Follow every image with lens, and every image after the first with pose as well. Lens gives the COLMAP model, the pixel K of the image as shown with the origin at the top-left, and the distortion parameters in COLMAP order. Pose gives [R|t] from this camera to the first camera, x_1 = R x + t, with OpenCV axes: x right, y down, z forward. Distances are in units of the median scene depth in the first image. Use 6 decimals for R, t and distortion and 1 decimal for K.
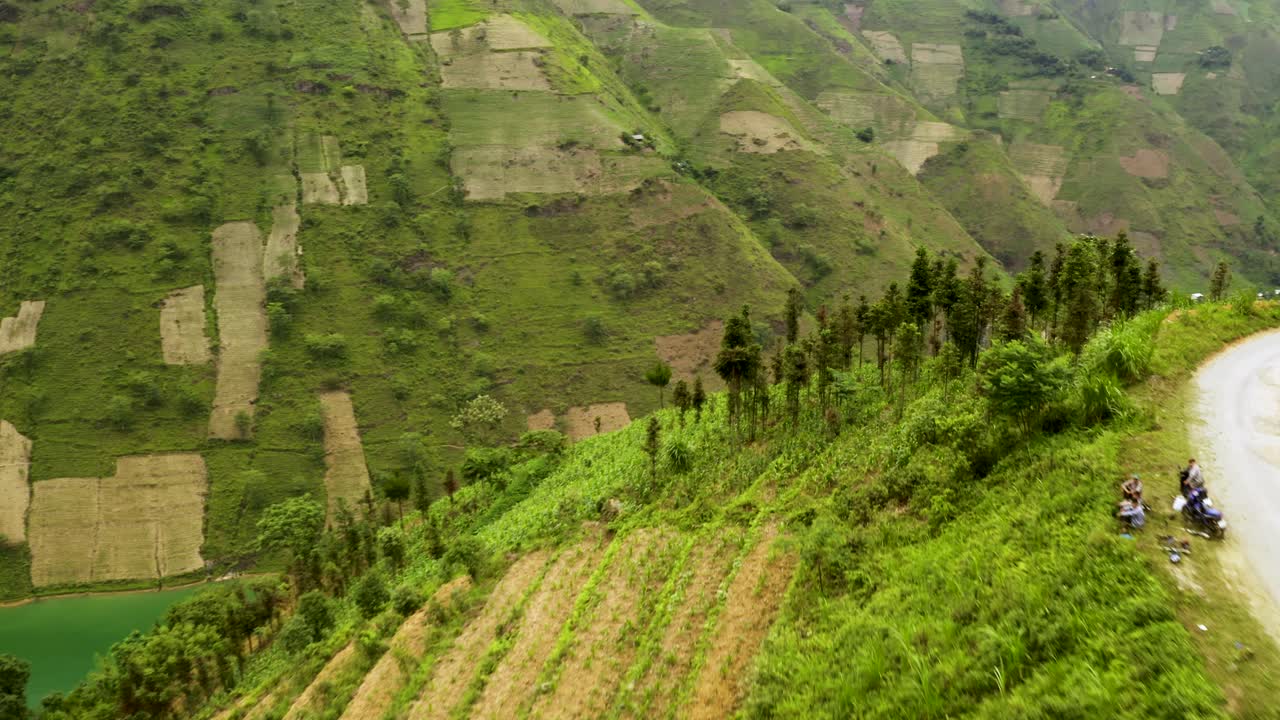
lens RADIAL K [[865.0, 0, 640.0], [0, 865.0, 360.0], [0, 0, 1]] dist [-0.112956, -0.000369]
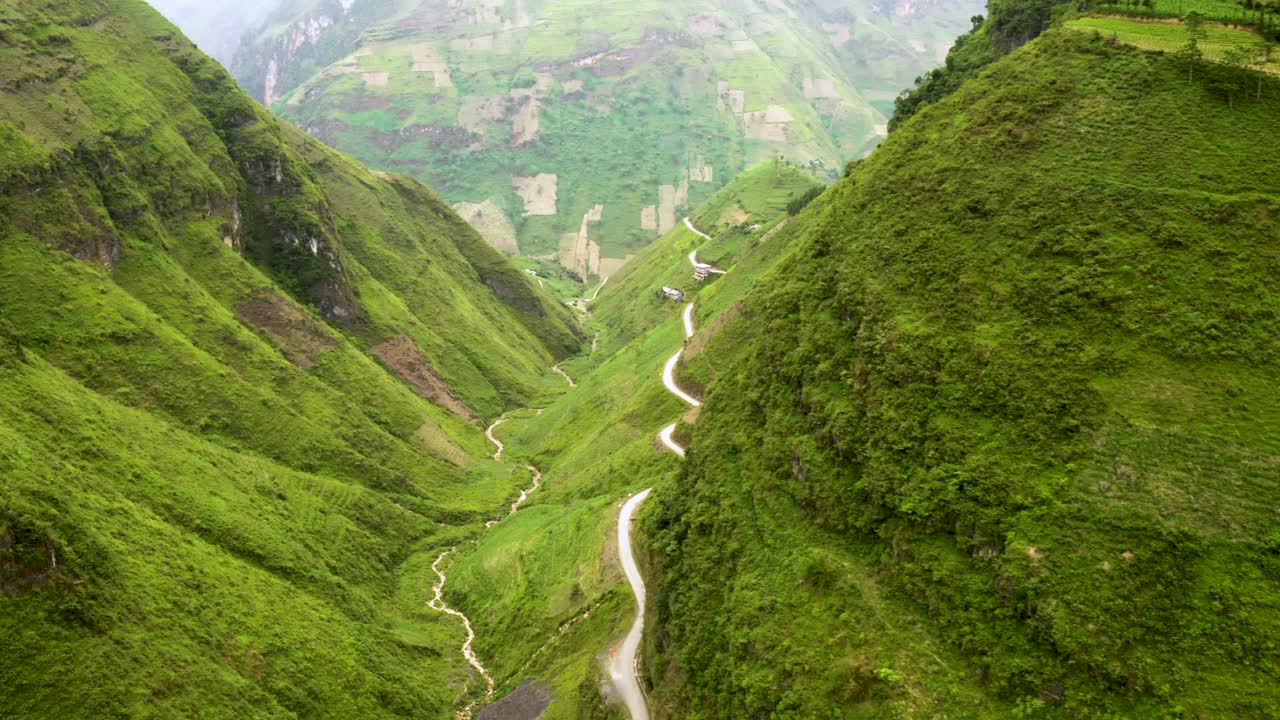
lens RADIAL K [[865.0, 0, 640.0], [0, 865.0, 360.0], [0, 0, 1]] dist [-0.112956, -0.000369]
pose [[0.923039, 0.131192, -0.361645, 0.564467], [-0.118347, 0.991303, 0.057549, 0.264887], [0.366050, -0.010320, 0.930538, -1.733362]]
